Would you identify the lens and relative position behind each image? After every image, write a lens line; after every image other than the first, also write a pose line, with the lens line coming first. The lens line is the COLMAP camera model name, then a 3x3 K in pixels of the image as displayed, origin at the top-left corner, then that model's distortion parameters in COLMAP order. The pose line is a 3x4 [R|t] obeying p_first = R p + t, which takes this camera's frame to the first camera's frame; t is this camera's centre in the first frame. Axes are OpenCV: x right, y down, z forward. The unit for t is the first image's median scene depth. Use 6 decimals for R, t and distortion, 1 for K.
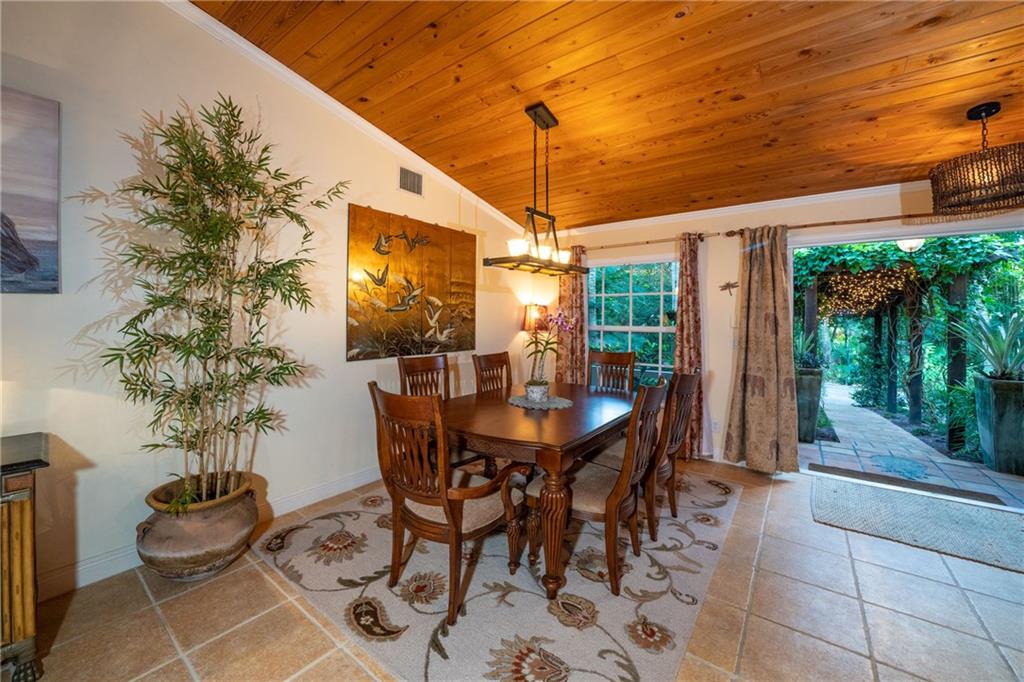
lens RADIAL K [[368.9, 0, 512.4], [0, 368.9, 314.3], [0, 0, 1]] dist [-0.001068, -0.000140]
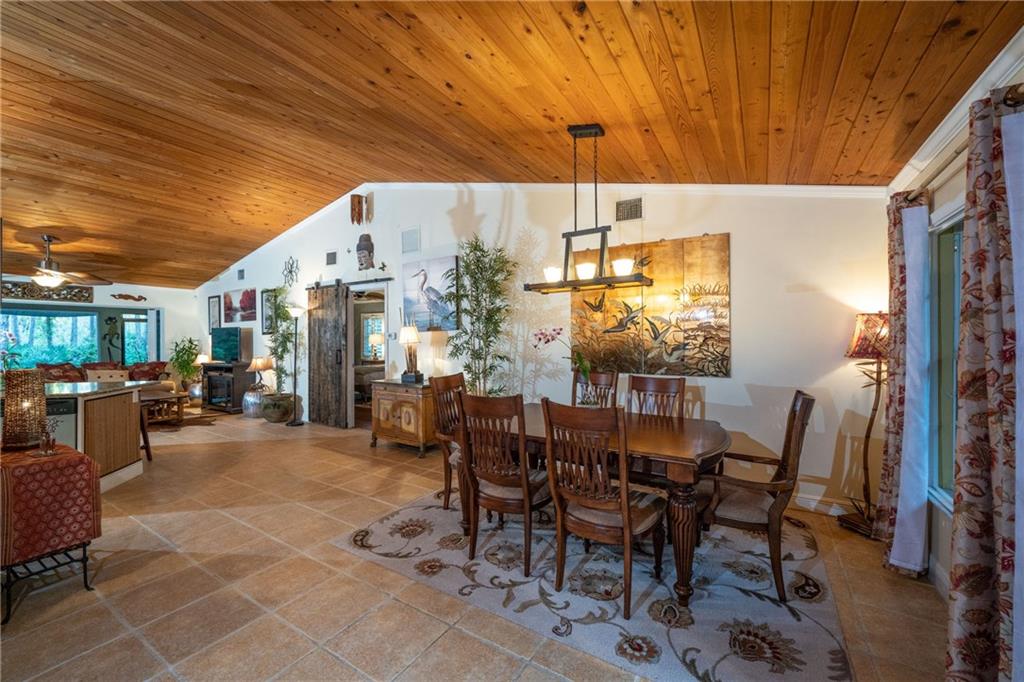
lens RADIAL K [[418.8, 0, 512.0], [0, 418.8, 341.0], [0, 0, 1]] dist [0.000588, 0.000039]
pose [[0.129304, 0.003862, -0.991597, 1.528393], [0.002823, 0.999987, 0.004263, 0.019972], [0.991601, -0.003350, 0.129292, 0.864665]]
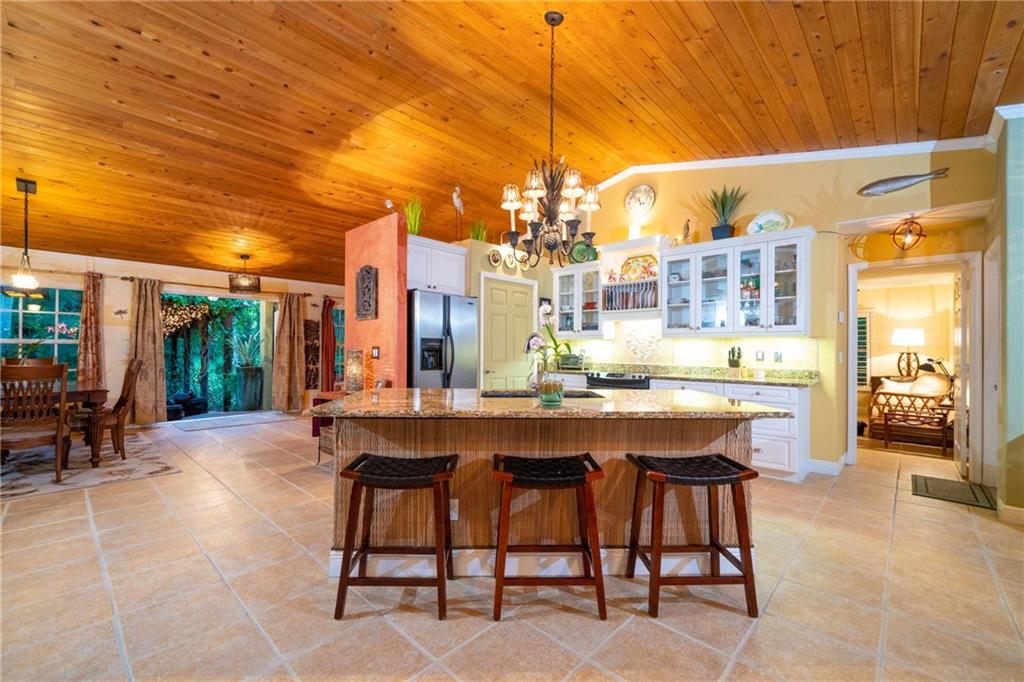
lens RADIAL K [[426.7, 0, 512.0], [0, 426.7, 341.0], [0, 0, 1]] dist [0.001241, 0.000086]
pose [[0.077865, 0.007690, 0.996934, -1.012240], [-0.013213, 0.999890, -0.006681, 0.031157], [-0.996876, -0.012652, 0.077958, -0.721085]]
